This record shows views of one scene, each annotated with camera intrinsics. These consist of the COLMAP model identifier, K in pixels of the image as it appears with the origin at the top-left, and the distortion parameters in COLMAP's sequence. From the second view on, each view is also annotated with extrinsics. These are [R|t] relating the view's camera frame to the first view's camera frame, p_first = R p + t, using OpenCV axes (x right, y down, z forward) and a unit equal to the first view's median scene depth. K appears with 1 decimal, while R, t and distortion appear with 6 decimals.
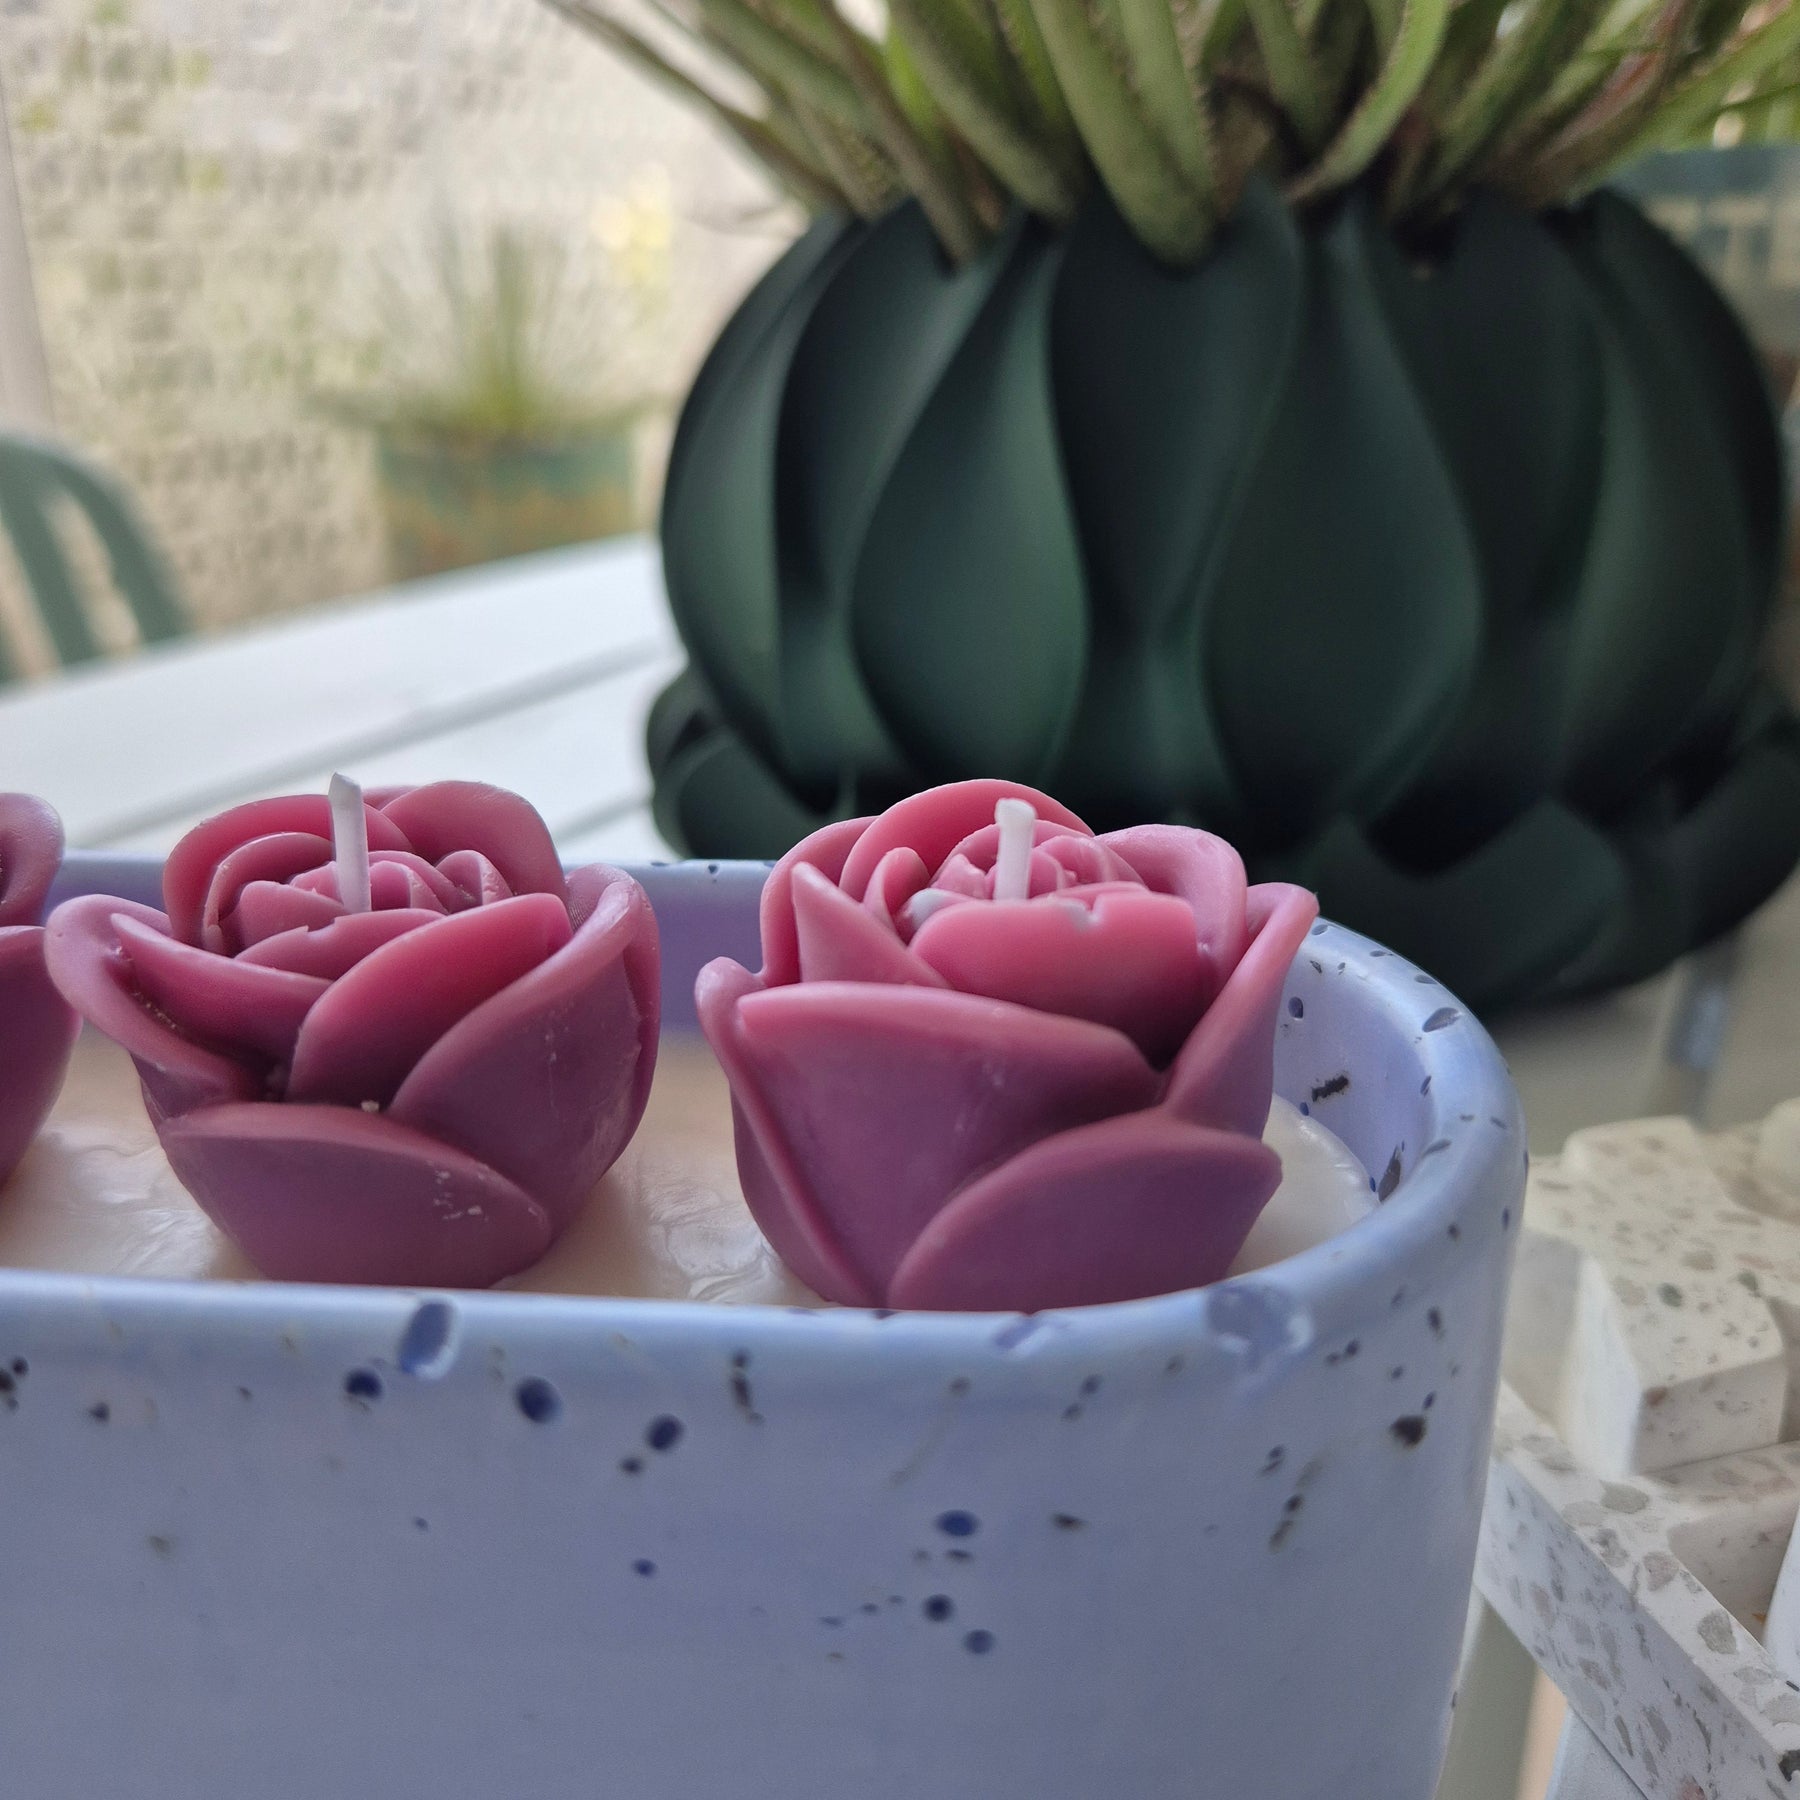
lens RADIAL K [[1704.5, 0, 900.0], [0, 1704.5, 900.0], [0, 0, 1]] dist [0.022093, -0.051462]
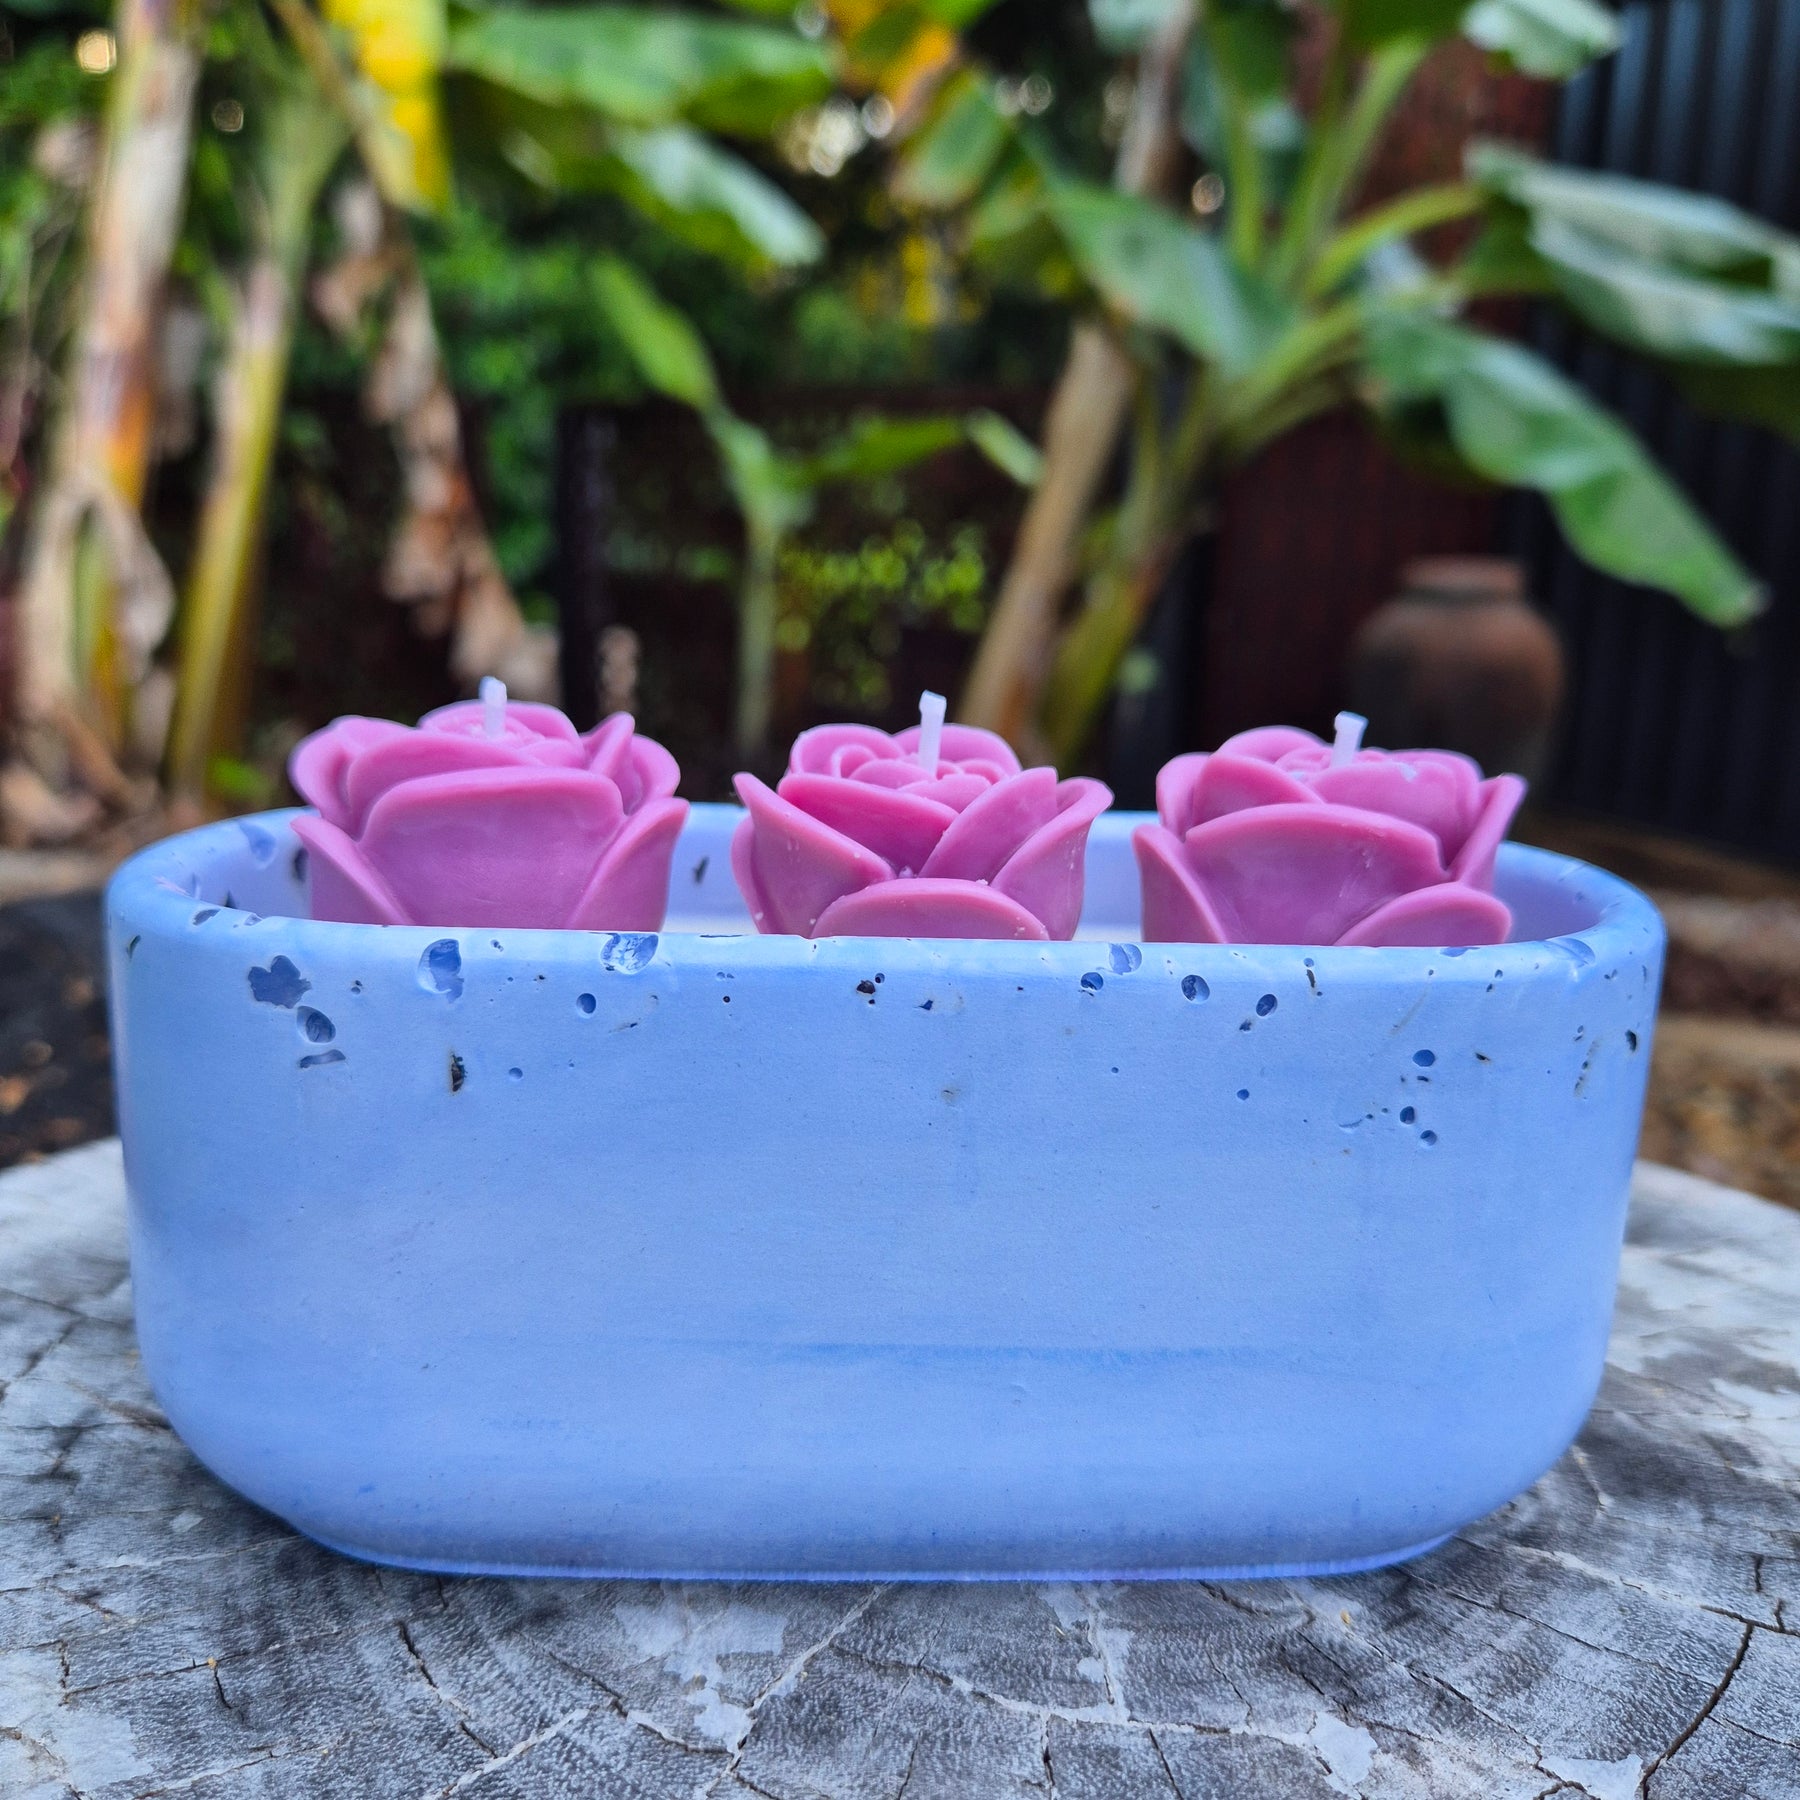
lens RADIAL K [[1678.5, 0, 923.3], [0, 1678.5, 889.6], [0, 0, 1]] dist [0.008992, -0.016092]
pose [[0.988631, 0.017570, 0.149334, -0.468320], [0.004692, 0.989062, -0.147428, 0.280509], [-0.150291, 0.146452, 0.977734, -0.413122]]
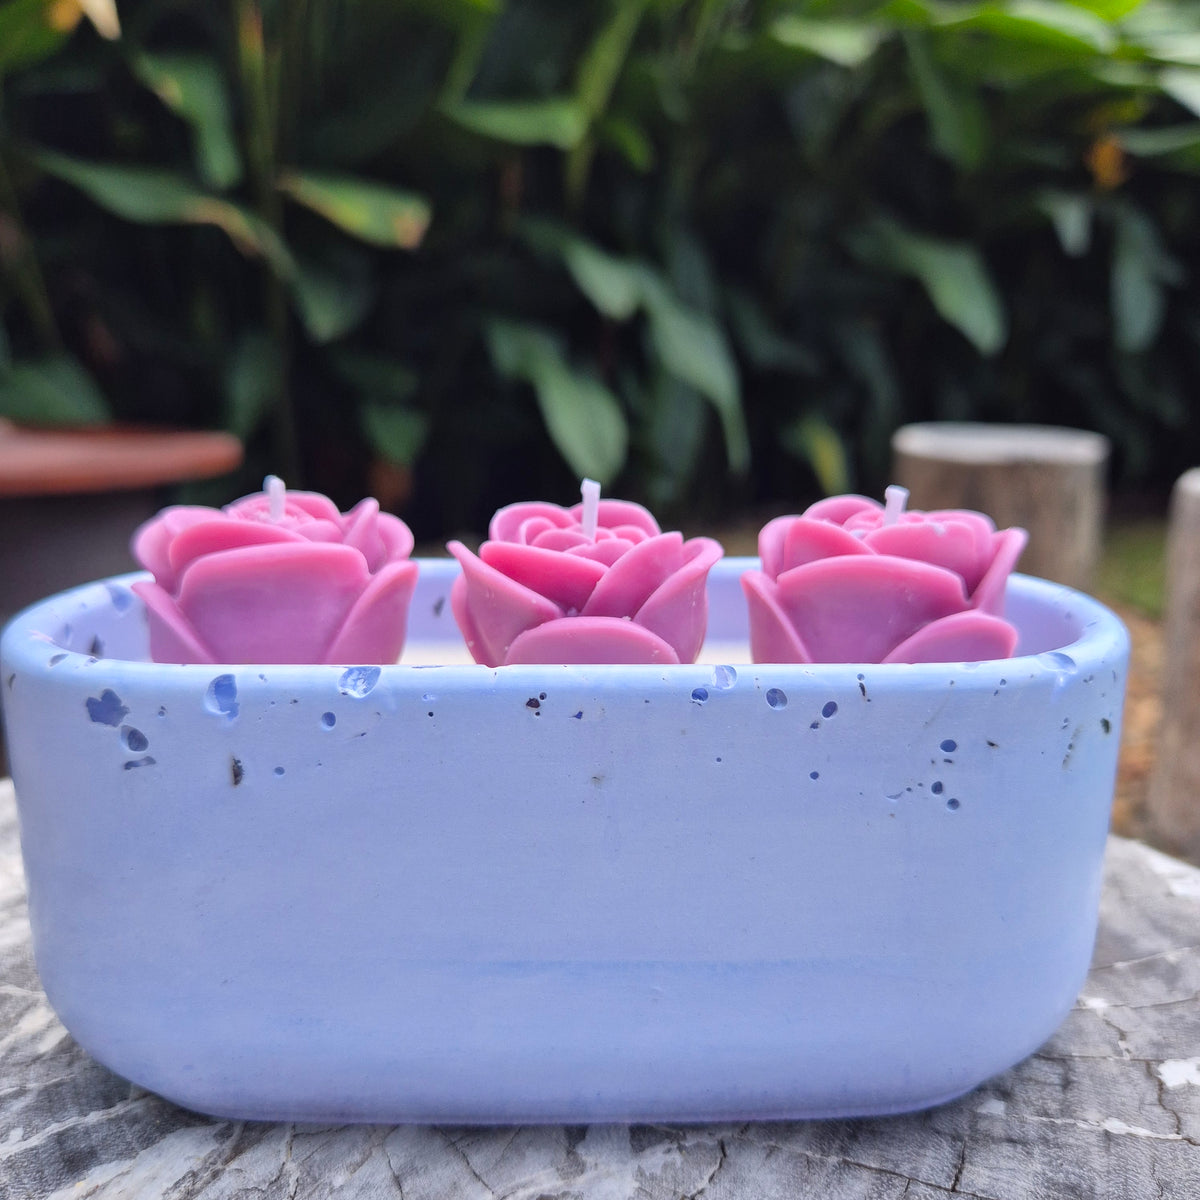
lens RADIAL K [[1131.2, 0, 614.7], [0, 1131.2, 602.2], [0, 0, 1]] dist [0.013540, -0.069818]
pose [[0.992616, -0.006781, 0.121106, -0.391397], [0.023237, 0.990575, -0.134989, 0.231461], [-0.119050, 0.136806, 0.983418, -0.337537]]
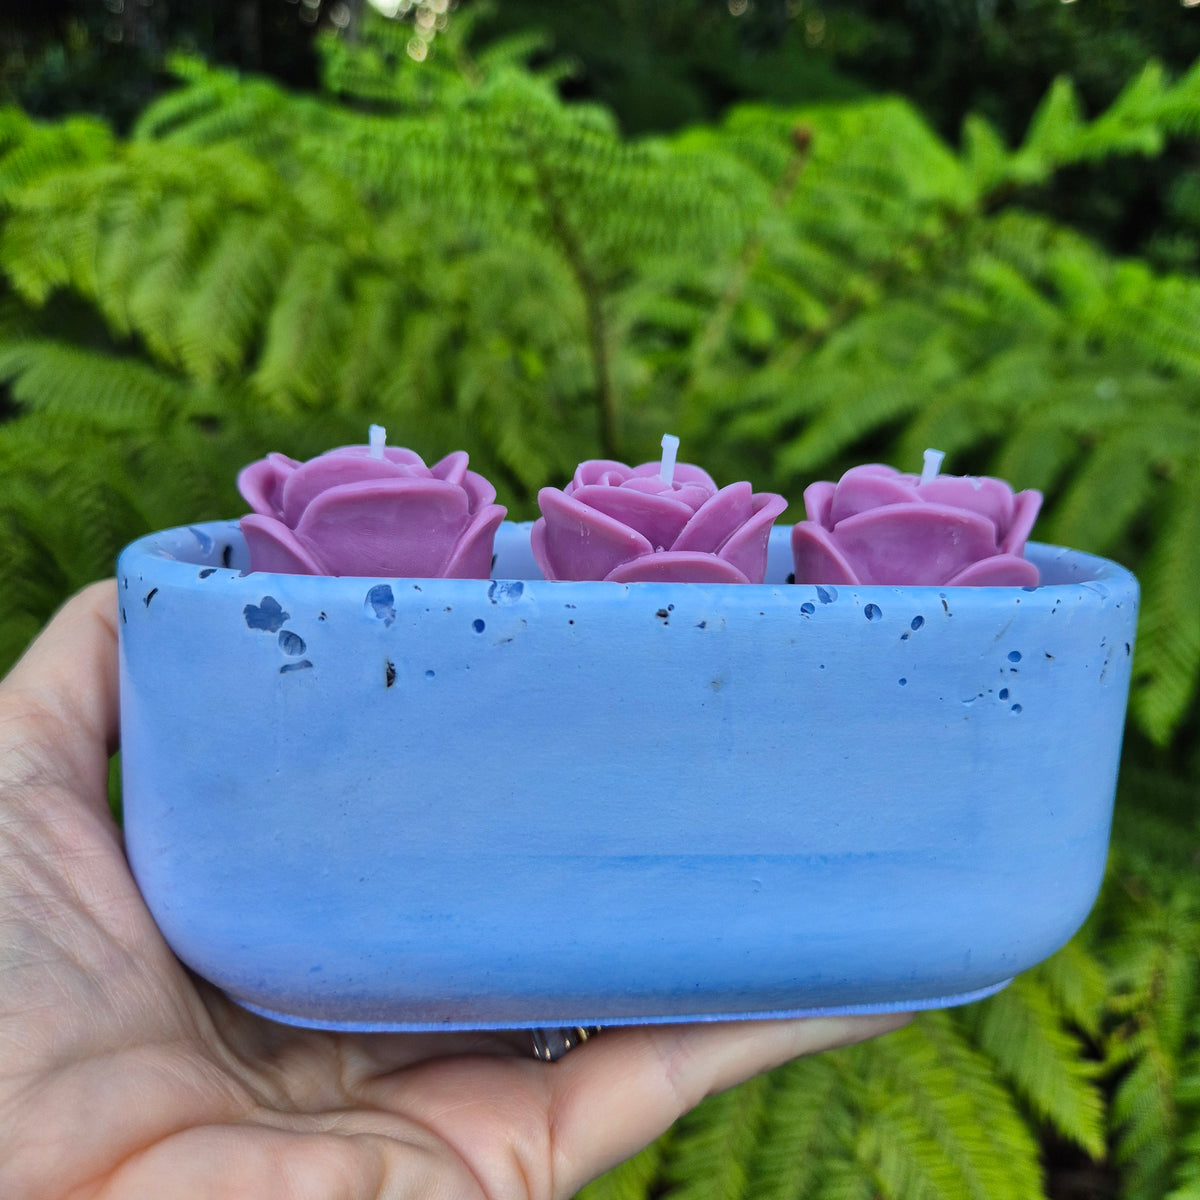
lens RADIAL K [[1136.3, 0, 600.0], [0, 1136.3, 600.0], [0, 0, 1]] dist [0.022093, -0.051462]
pose [[0.970188, 0.010937, 0.242107, -0.667802], [0.033224, 0.983548, -0.177566, 0.363975], [-0.240066, 0.180316, 0.953863, -0.385528]]
